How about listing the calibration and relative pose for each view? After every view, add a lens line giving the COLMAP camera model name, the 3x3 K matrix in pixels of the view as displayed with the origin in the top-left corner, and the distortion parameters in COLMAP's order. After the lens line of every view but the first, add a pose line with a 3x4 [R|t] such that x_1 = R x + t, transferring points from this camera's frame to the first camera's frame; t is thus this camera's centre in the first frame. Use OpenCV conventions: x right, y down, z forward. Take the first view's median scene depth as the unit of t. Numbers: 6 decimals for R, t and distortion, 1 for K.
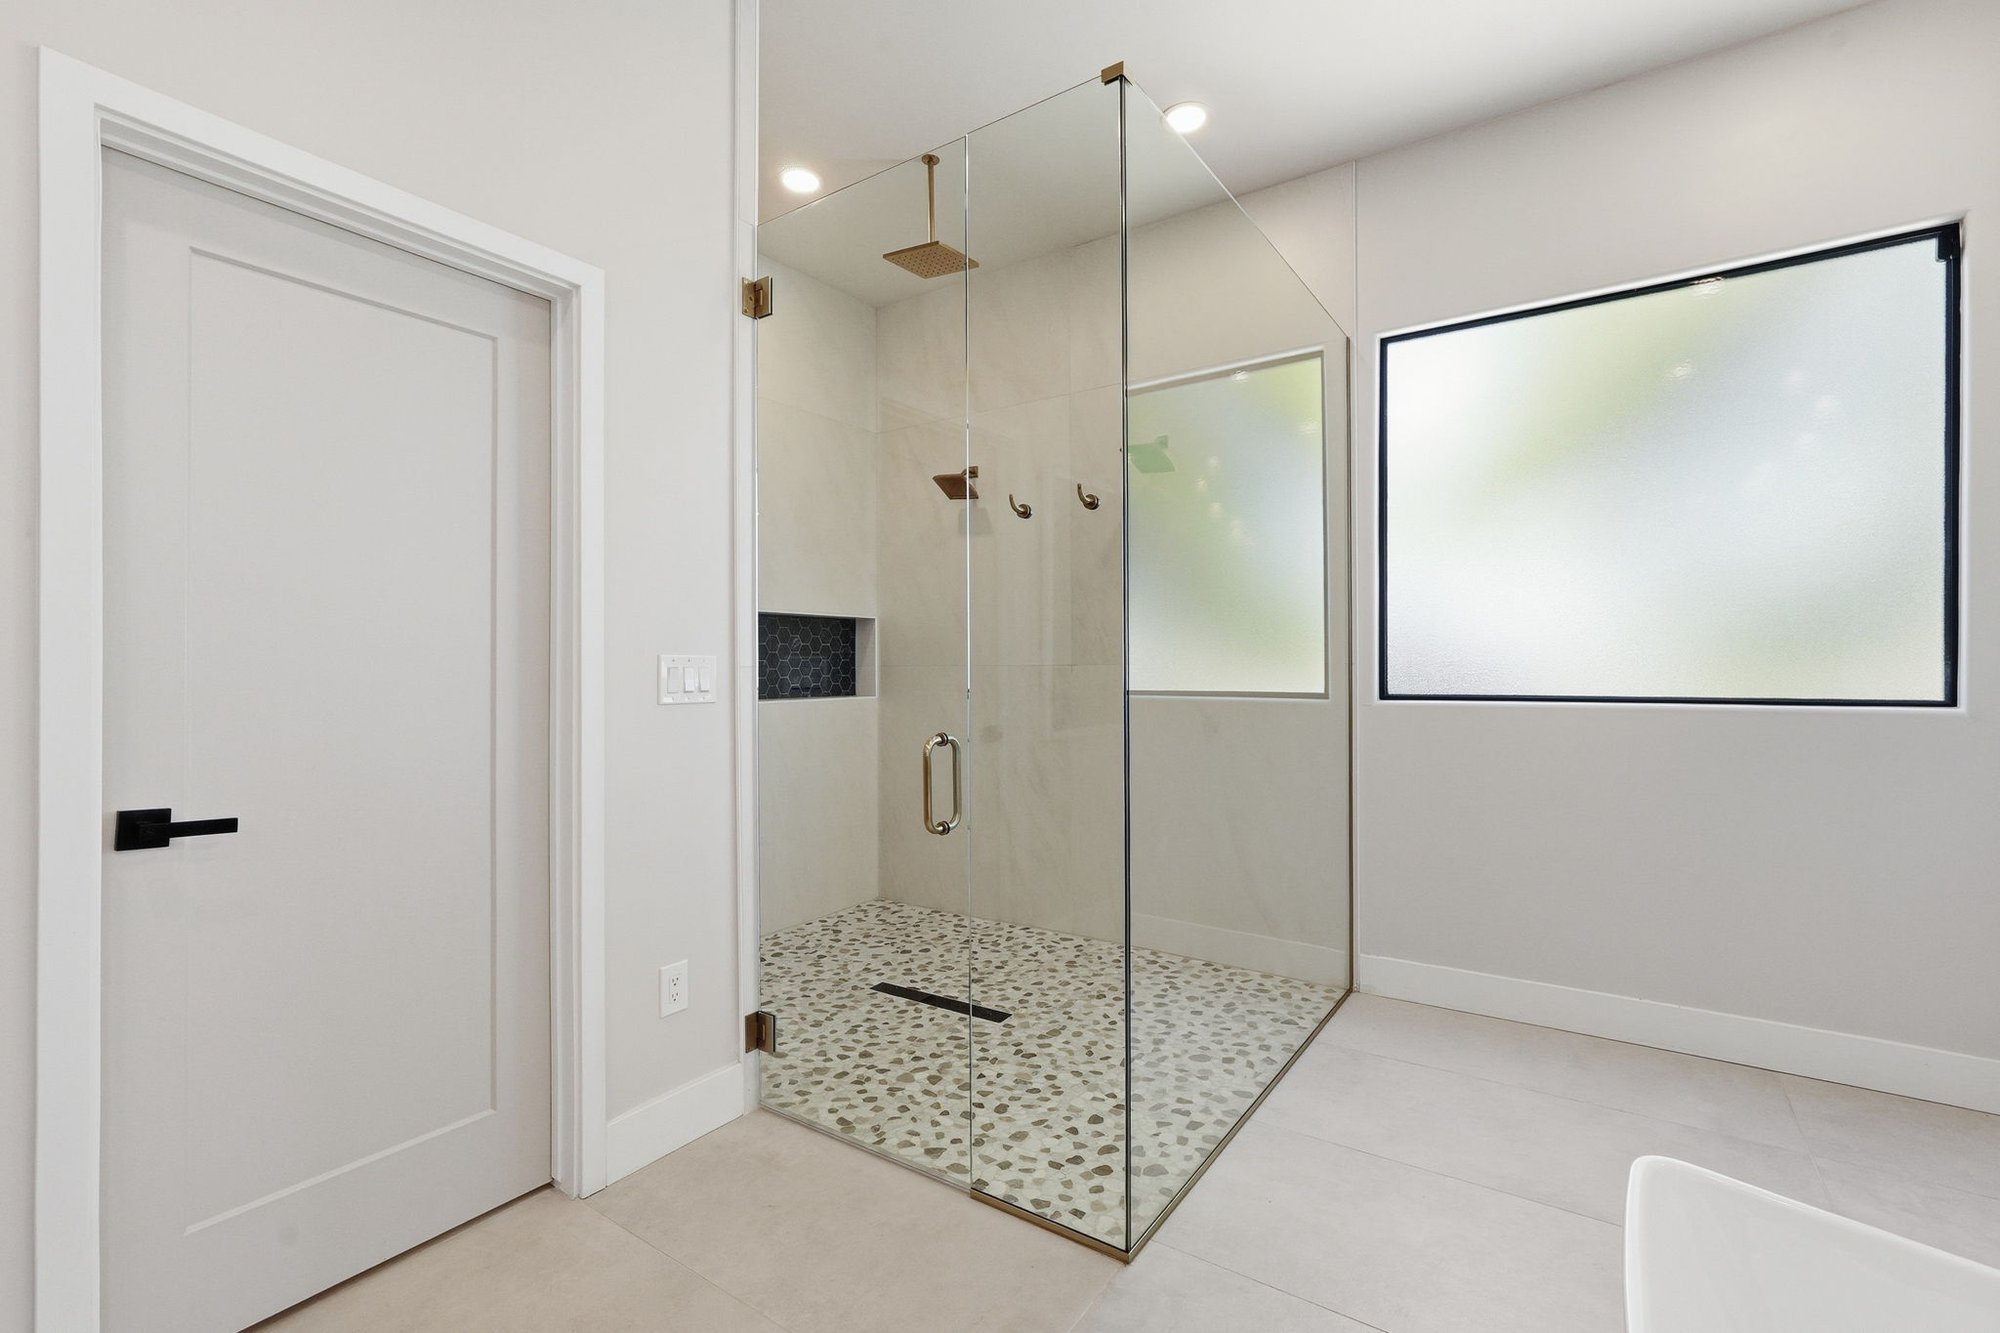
lens RADIAL K [[884.9, 0, 999.9], [0, 884.9, 664.2], [0, 0, 1]] dist [-0.000837, -0.000021]
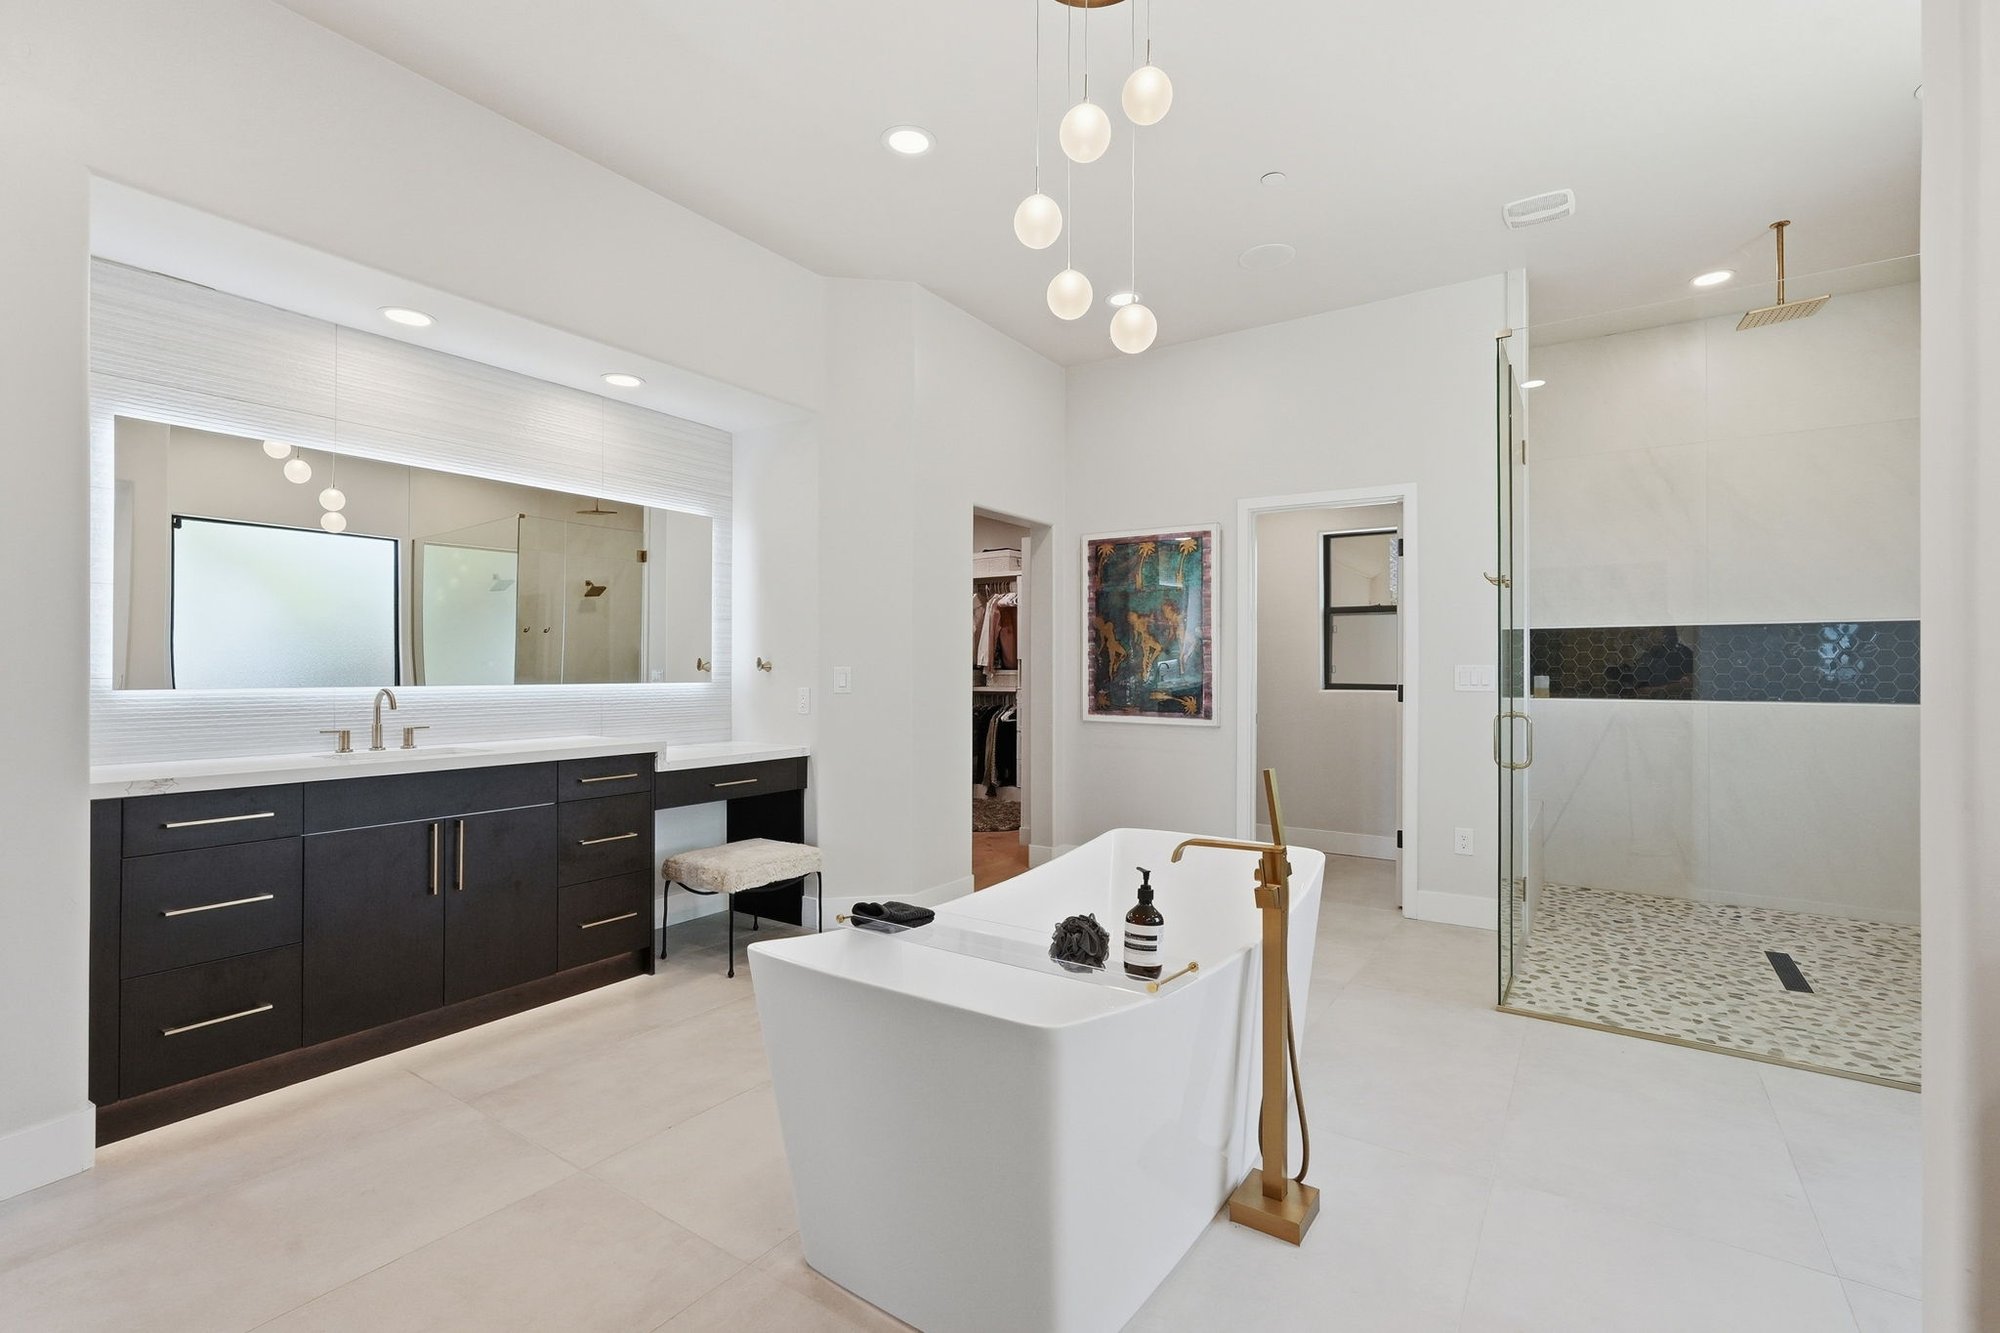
lens RADIAL K [[884.9, 0, 999.5], [0, 884.9, 668.7], [0, 0, 1]] dist [-0.000837, -0.000021]
pose [[-0.004699, -0.003662, -0.999982, 1.290099], [0.005183, 0.999980, -0.003686, -0.004771], [0.999976, -0.005200, -0.004680, 0.007383]]
